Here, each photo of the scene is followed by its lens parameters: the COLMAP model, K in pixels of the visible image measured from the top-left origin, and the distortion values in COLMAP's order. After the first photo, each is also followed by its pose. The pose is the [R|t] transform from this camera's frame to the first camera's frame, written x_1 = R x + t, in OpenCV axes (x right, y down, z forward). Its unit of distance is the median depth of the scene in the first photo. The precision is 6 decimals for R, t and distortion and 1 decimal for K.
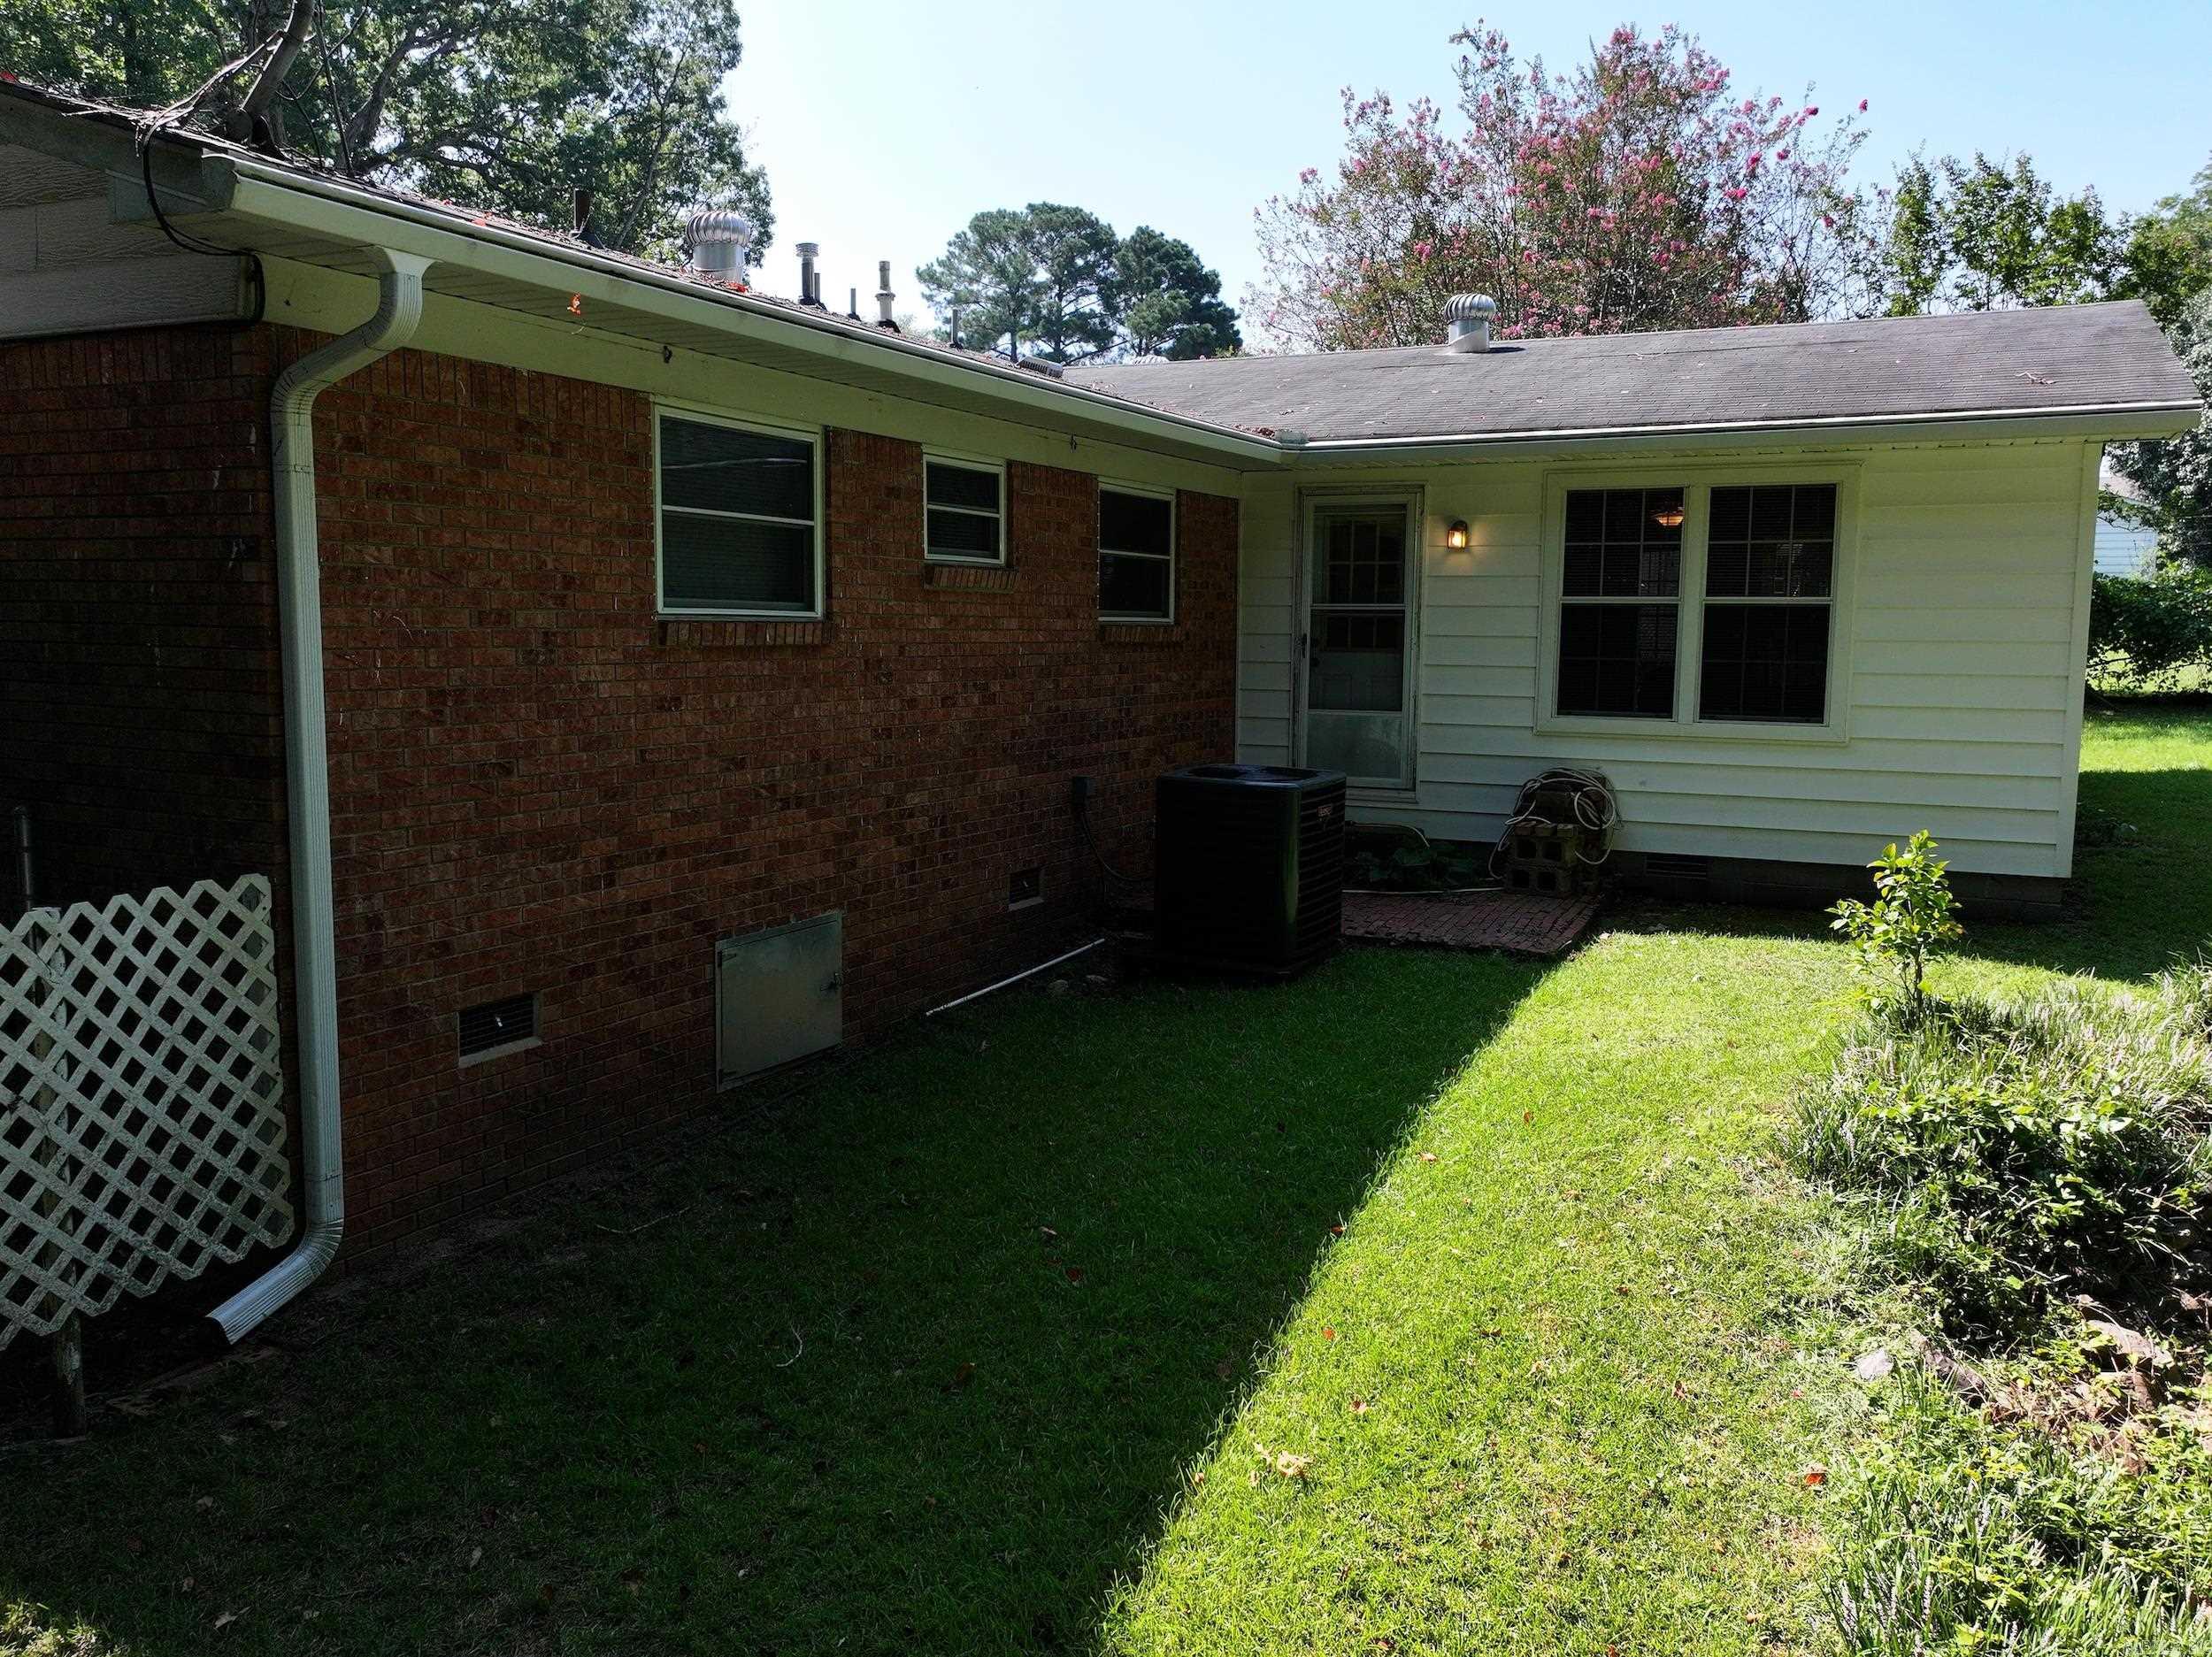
lens RADIAL K [[1730.3, 0, 1104.4], [0, 1730.3, 824.2], [0, 0, 1]] dist [0.006645, 0.004389]
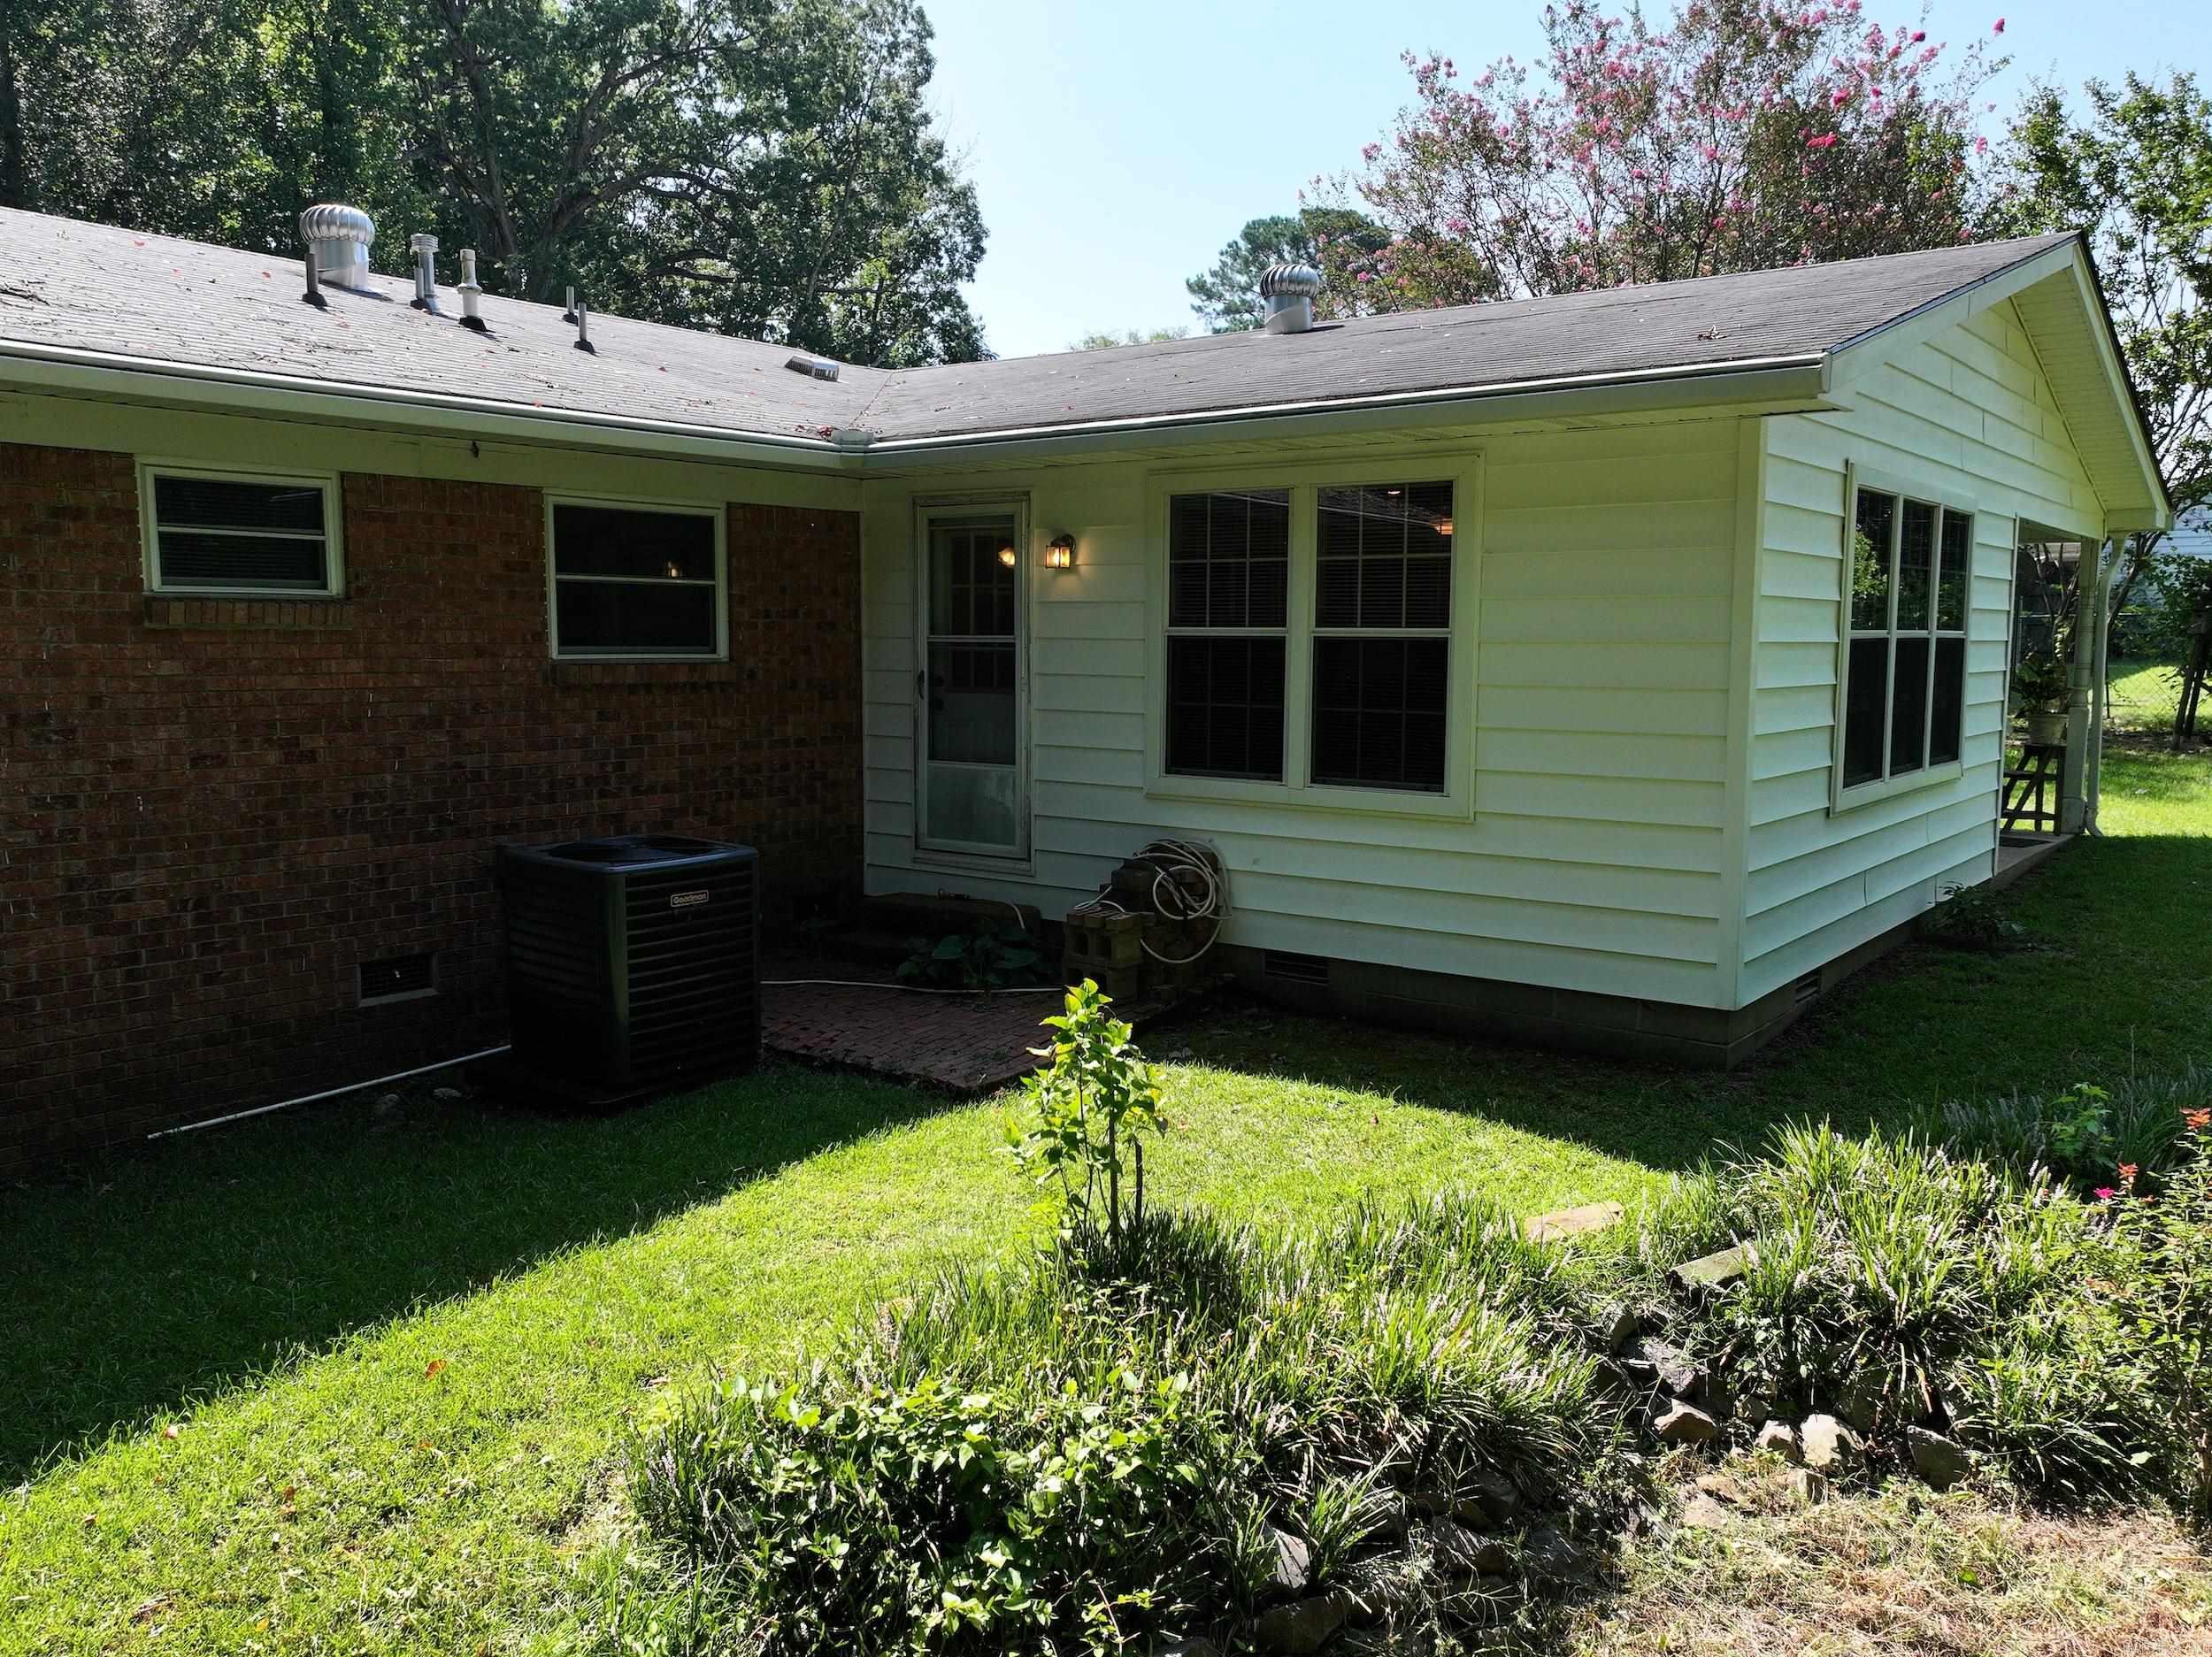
lens RADIAL K [[1730.3, 0, 1105.5], [0, 1730.3, 827.1], [0, 0, 1]] dist [0.006645, 0.004389]
pose [[0.980825, 0.018042, -0.194055, 0.413885], [-0.019093, 0.999811, -0.003549, -0.036783], [0.193955, 0.007186, 0.980984, 0.216833]]
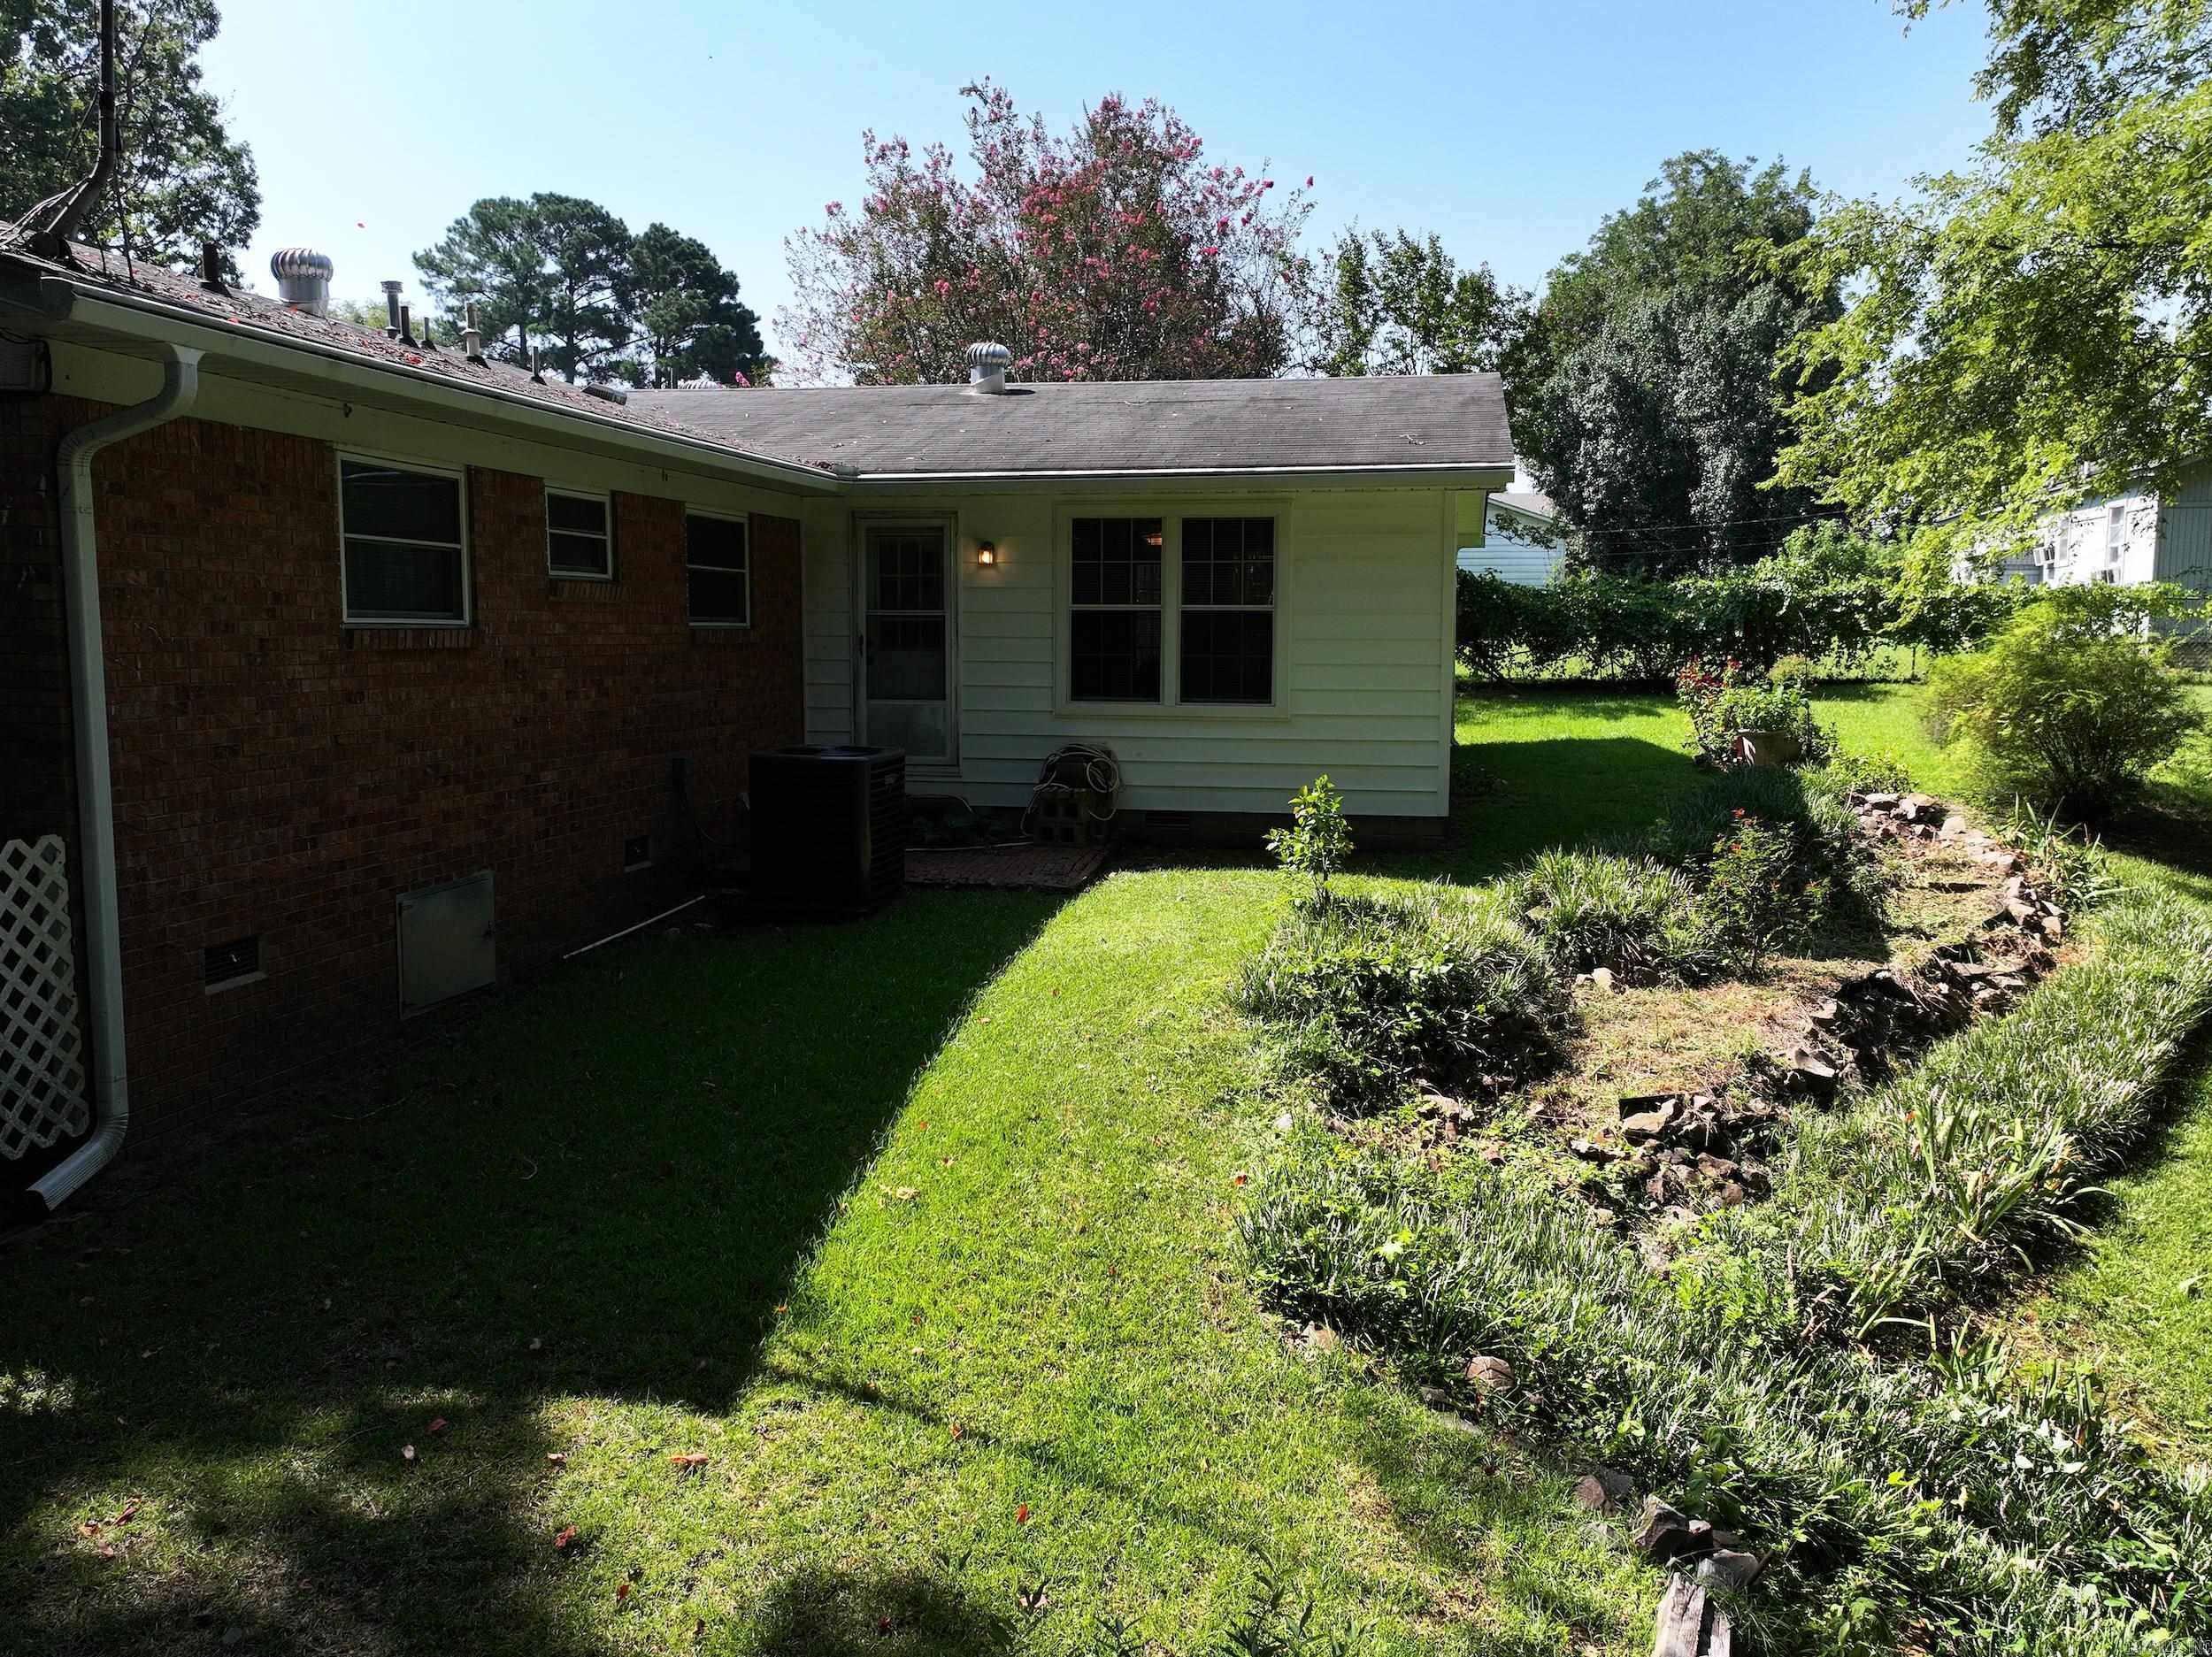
lens RADIAL K [[1730.3, 0, 1102.8], [0, 1730.3, 825.0], [0, 0, 1]] dist [0.006645, 0.004389]
pose [[0.964060, -0.034524, 0.263433, -0.045490], [0.034392, 0.999395, 0.005116, 0.020584], [-0.263450, 0.004128, 0.964664, -0.200095]]
